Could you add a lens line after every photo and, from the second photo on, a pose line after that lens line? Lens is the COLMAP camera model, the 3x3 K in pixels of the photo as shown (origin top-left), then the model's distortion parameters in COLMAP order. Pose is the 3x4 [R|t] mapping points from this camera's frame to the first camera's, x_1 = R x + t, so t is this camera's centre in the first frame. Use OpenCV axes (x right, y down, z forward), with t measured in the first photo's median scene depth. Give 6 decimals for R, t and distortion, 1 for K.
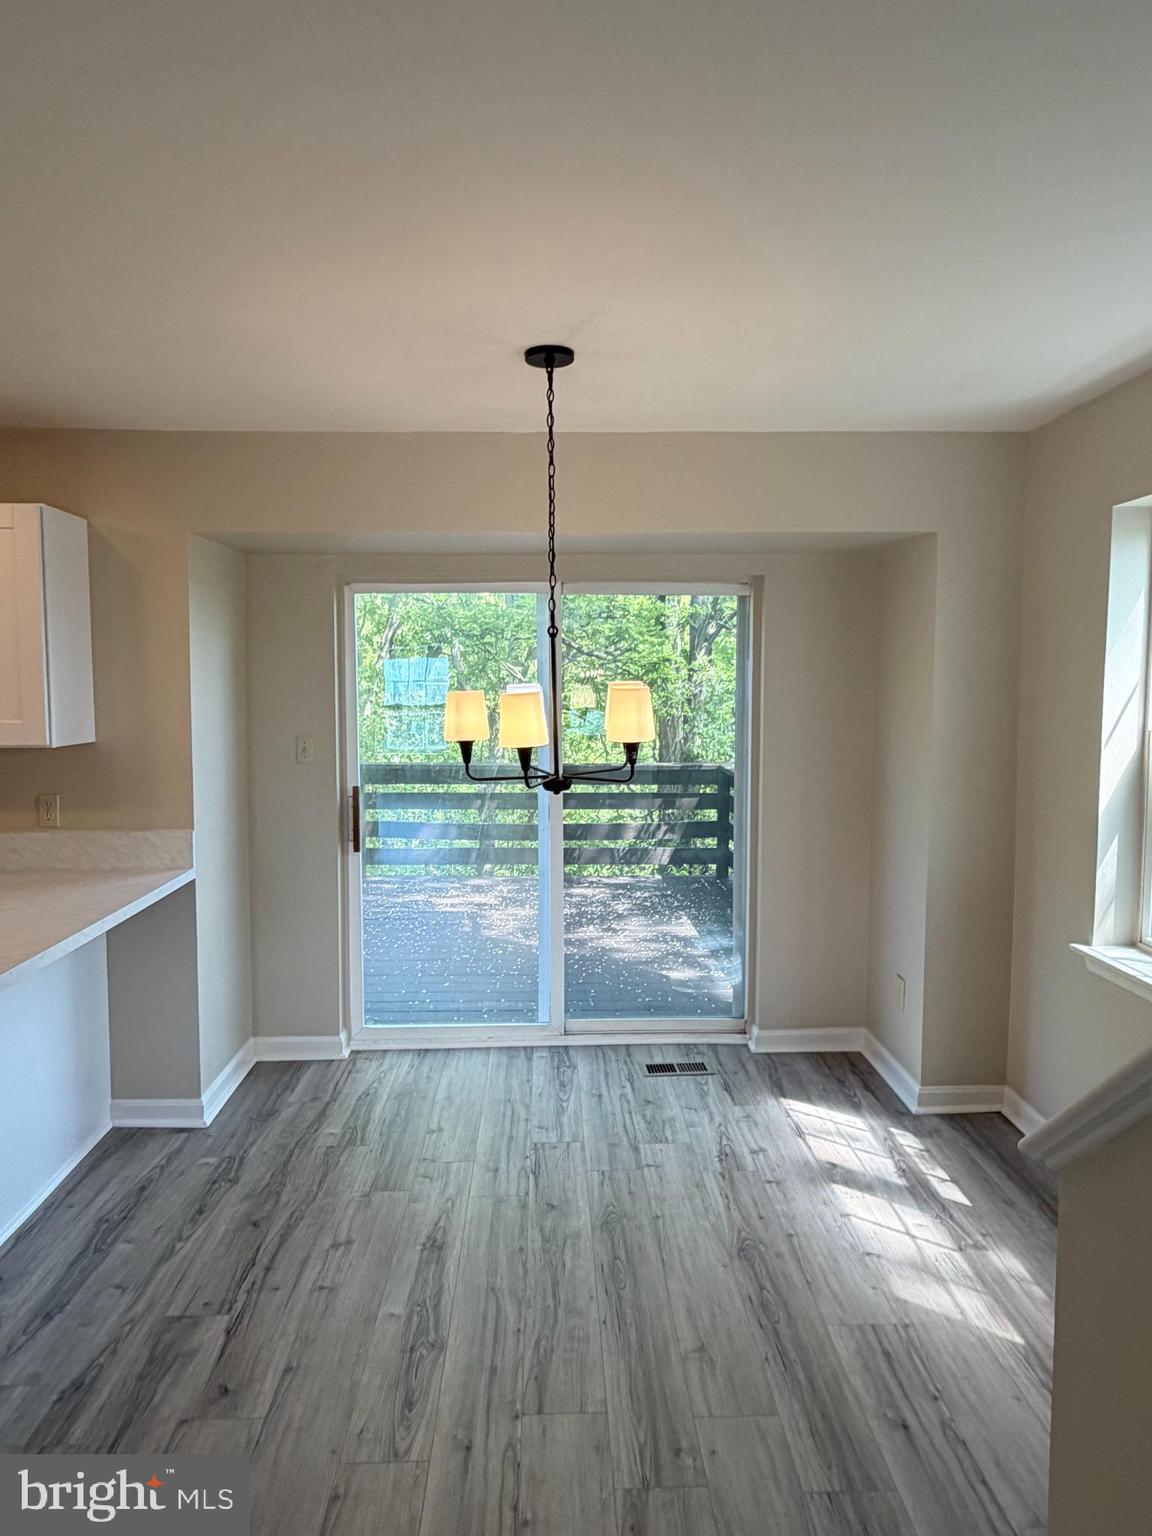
lens RADIAL K [[964.7, 0, 574.7], [0, 964.7, 761.5], [0, 0, 1]] dist [0.002788, -0.003022]
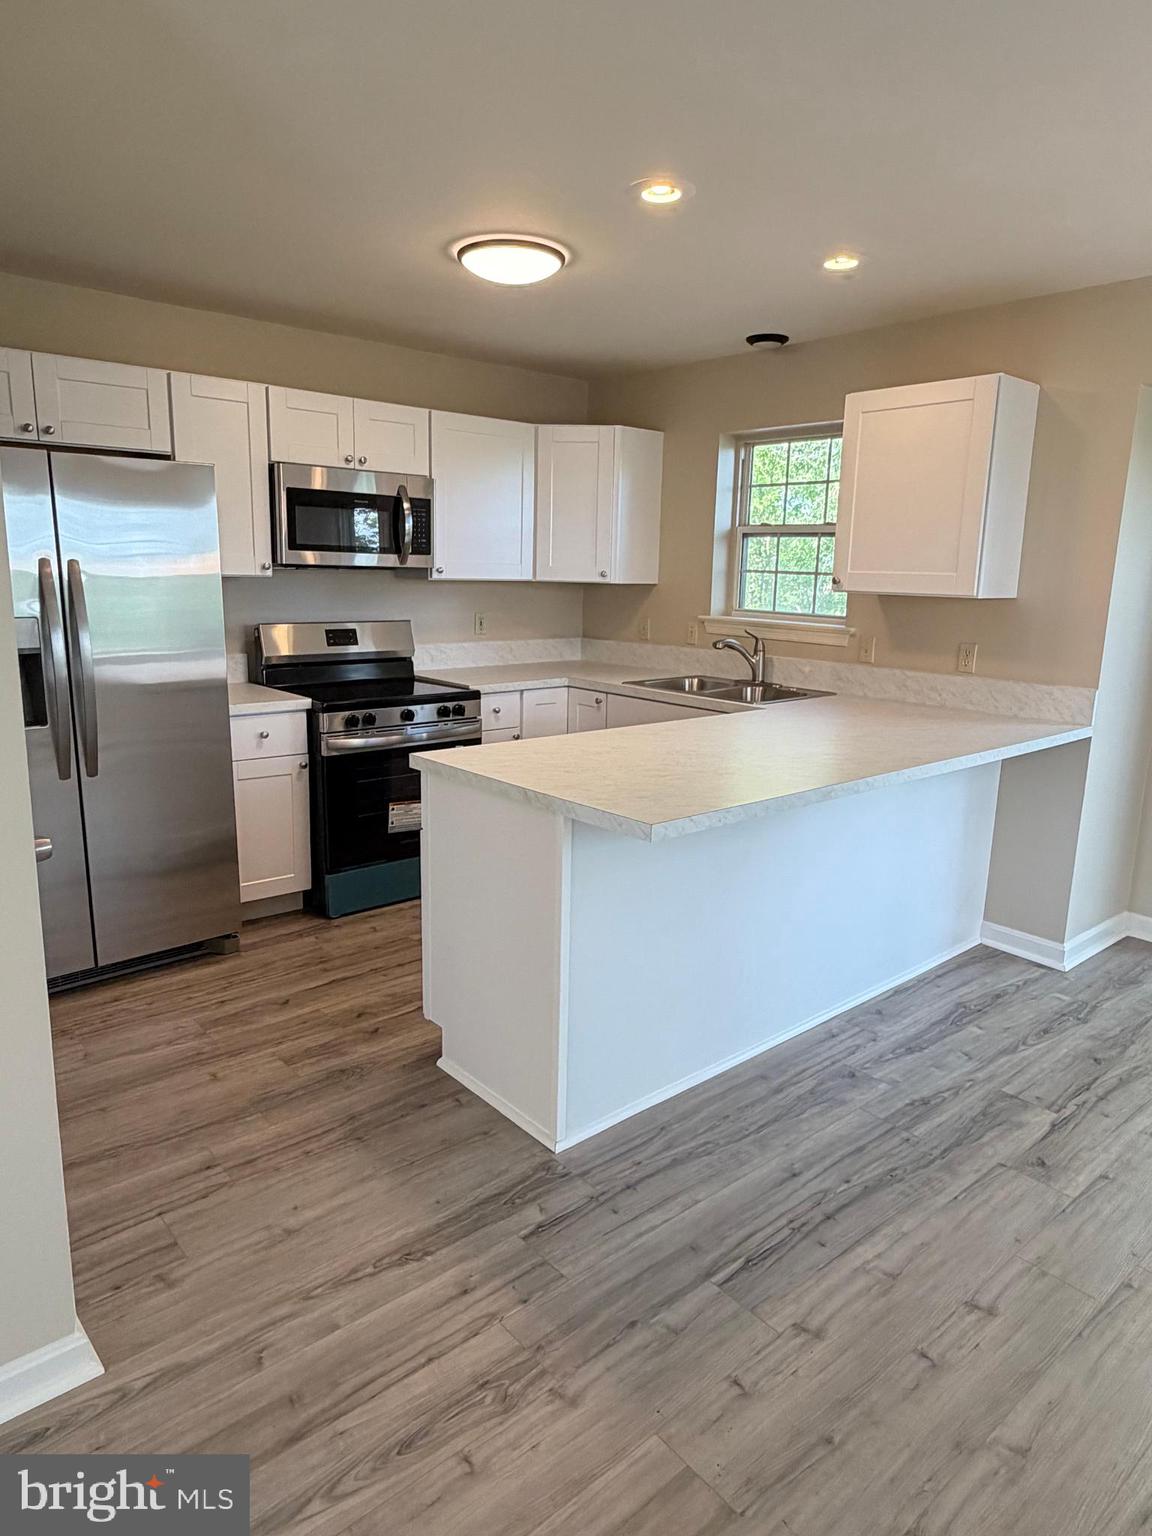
lens RADIAL K [[964.7, 0, 568.5], [0, 964.7, 774.4], [0, 0, 1]] dist [0.002788, -0.003022]
pose [[0.625206, 0.168364, -0.762083, 0.057480], [-0.078461, 0.985066, 0.153257, 0.053762], [0.776506, -0.036023, 0.629080, -0.096227]]
